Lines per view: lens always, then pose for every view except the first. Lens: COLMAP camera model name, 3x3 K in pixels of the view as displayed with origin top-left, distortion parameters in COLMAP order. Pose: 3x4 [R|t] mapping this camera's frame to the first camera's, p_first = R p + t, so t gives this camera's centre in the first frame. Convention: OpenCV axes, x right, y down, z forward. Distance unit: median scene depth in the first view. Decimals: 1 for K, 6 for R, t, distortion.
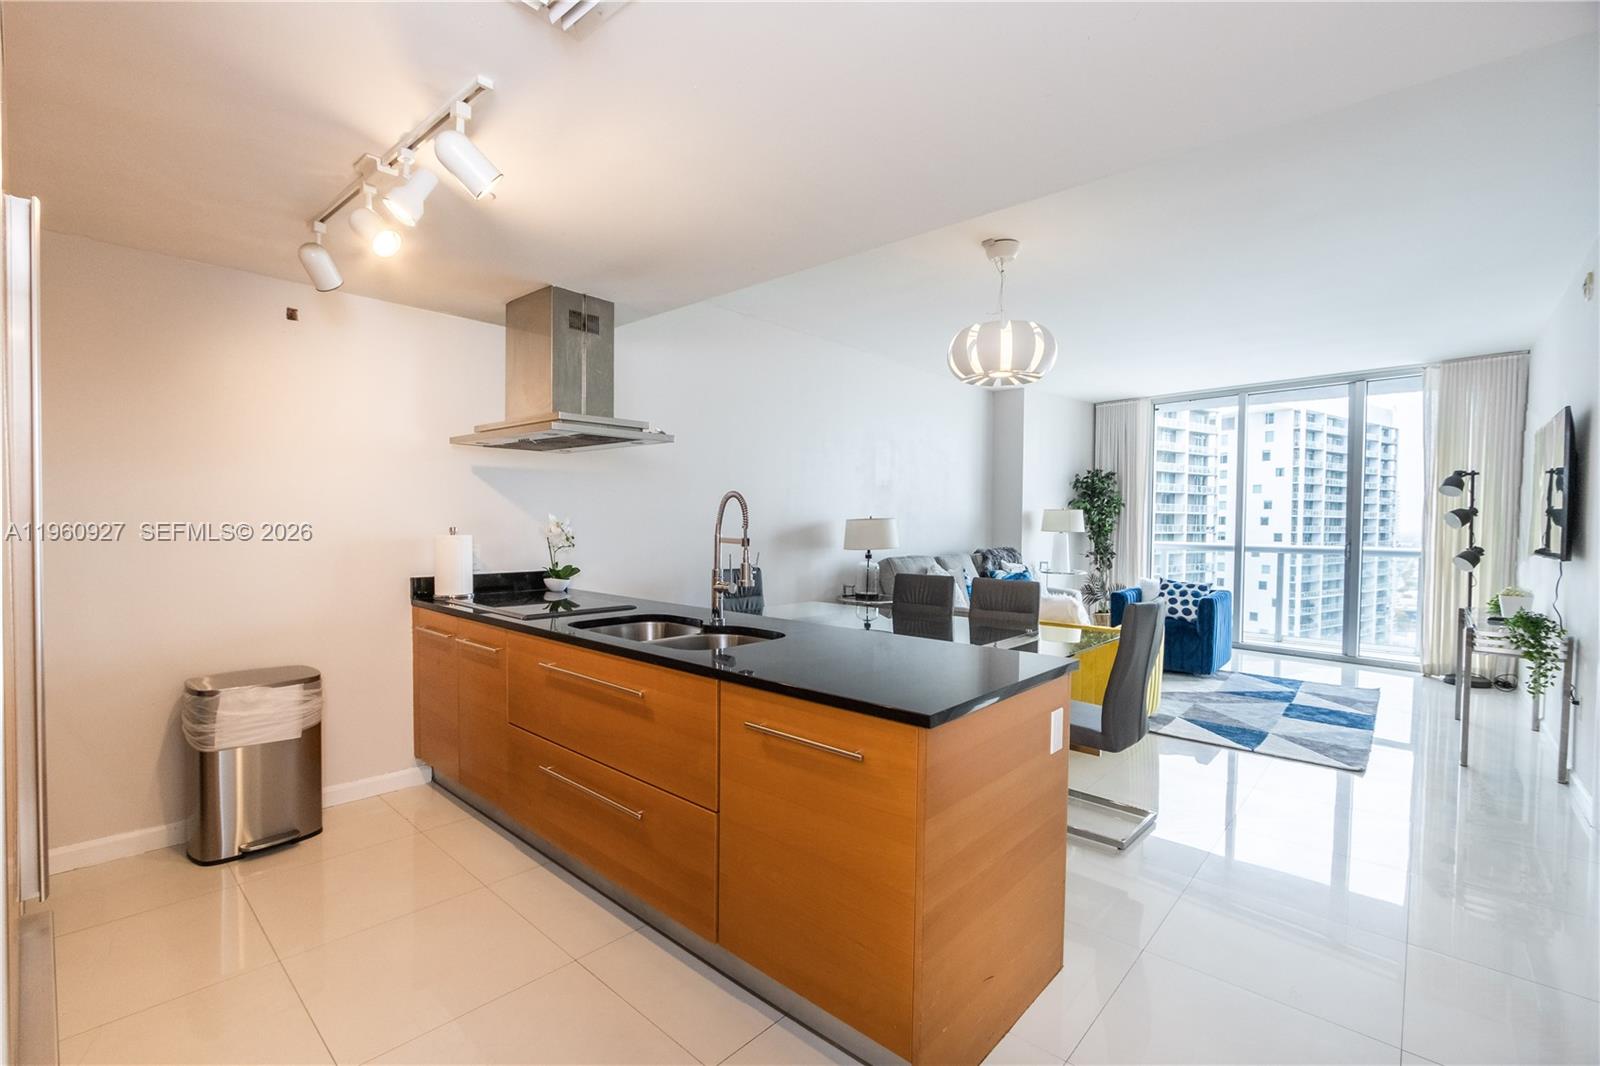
lens RADIAL K [[704.0, 0, 811.7], [0, 704.0, 542.8], [0, 0, 1]] dist [-0.015435, 0.002807]
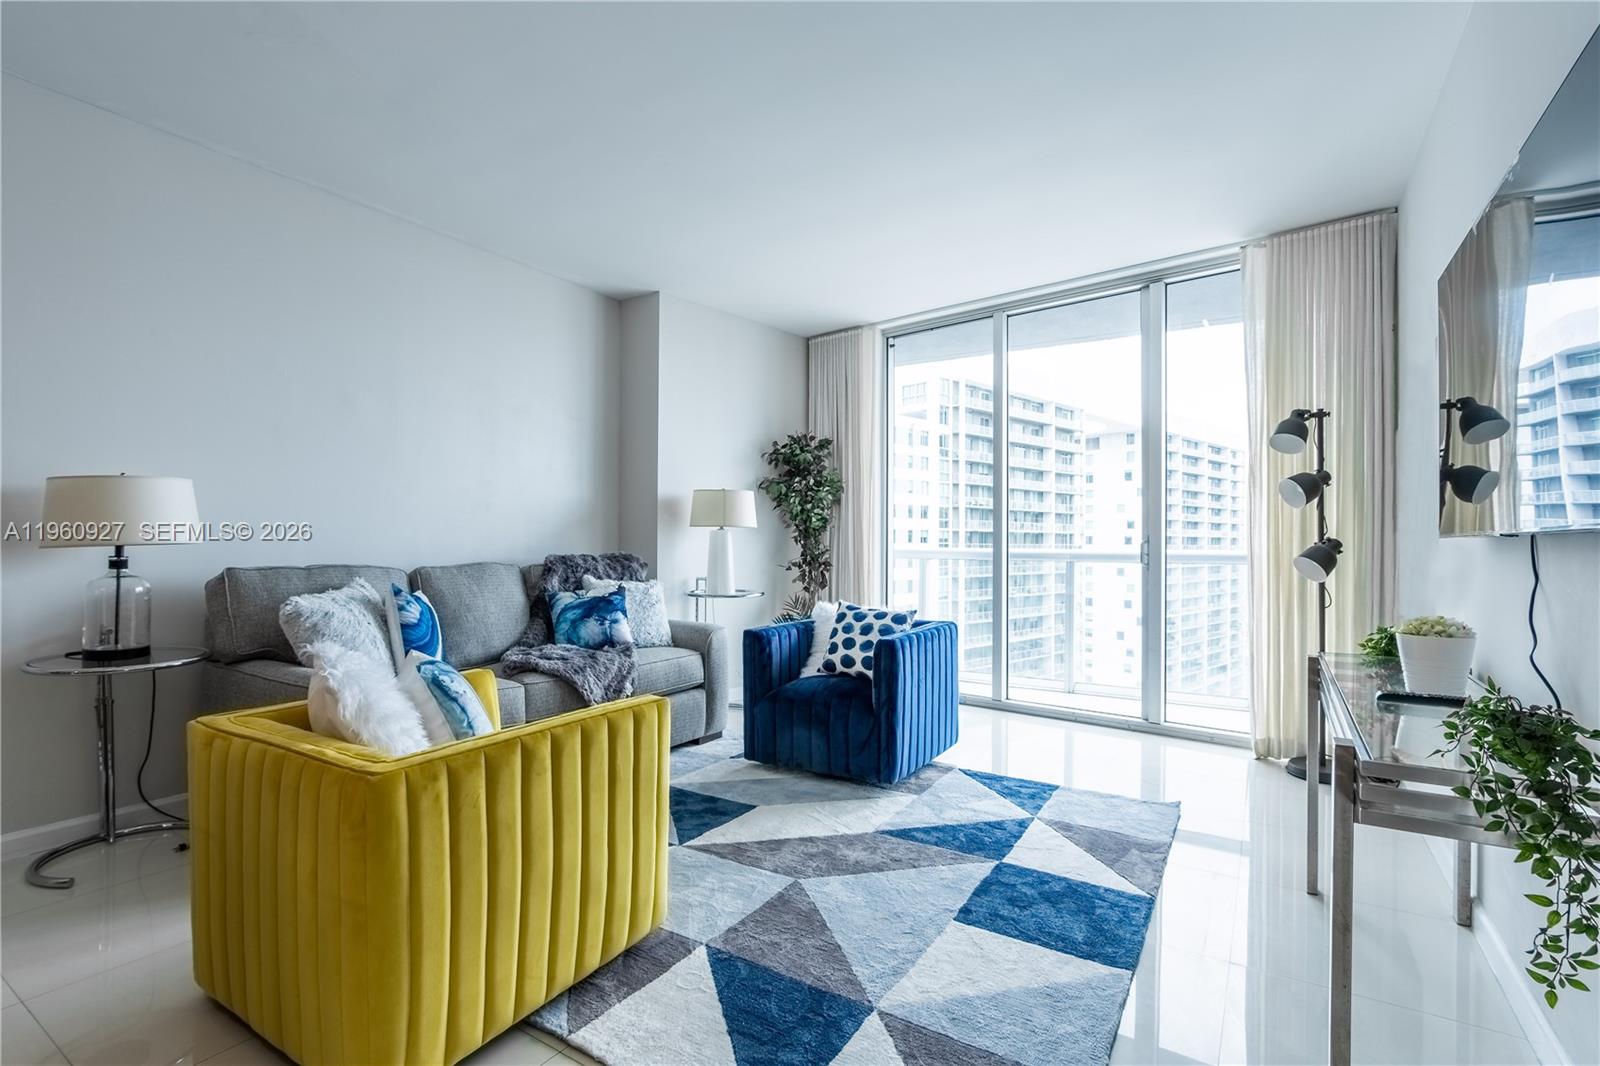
lens RADIAL K [[754.7, 0, 801.7], [0, 754.7, 540.8], [0, 0, 1]] dist [-0.022600, 0.006209]
pose [[0.986829, -0.003431, 0.161730, 0.403694], [0.008769, 0.999440, -0.032303, 0.022234], [-0.161528, 0.033295, 0.986306, 0.438657]]
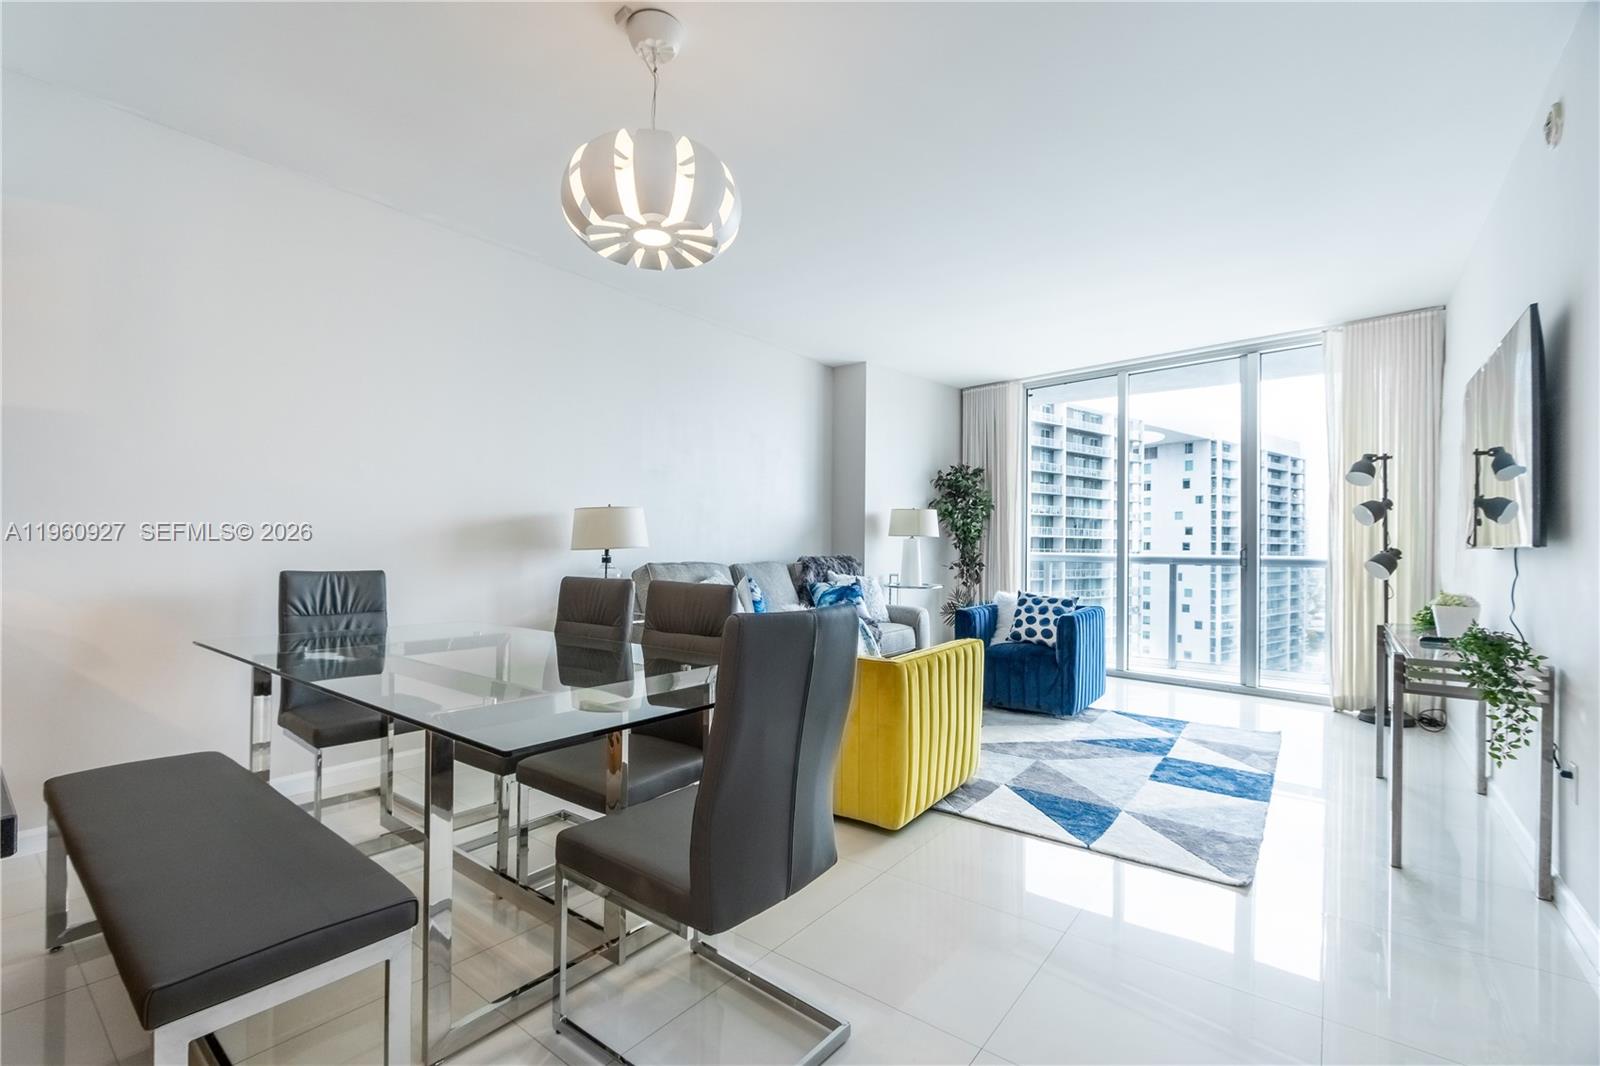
lens RADIAL K [[704.0, 0, 808.9], [0, 704.0, 541.5], [0, 0, 1]] dist [-0.015435, 0.002807]
pose [[0.996859, 0.002059, 0.079173, 0.216775], [0.000952, 0.999278, -0.037978, 0.026251], [-0.079194, 0.037934, 0.996137, 0.246174]]
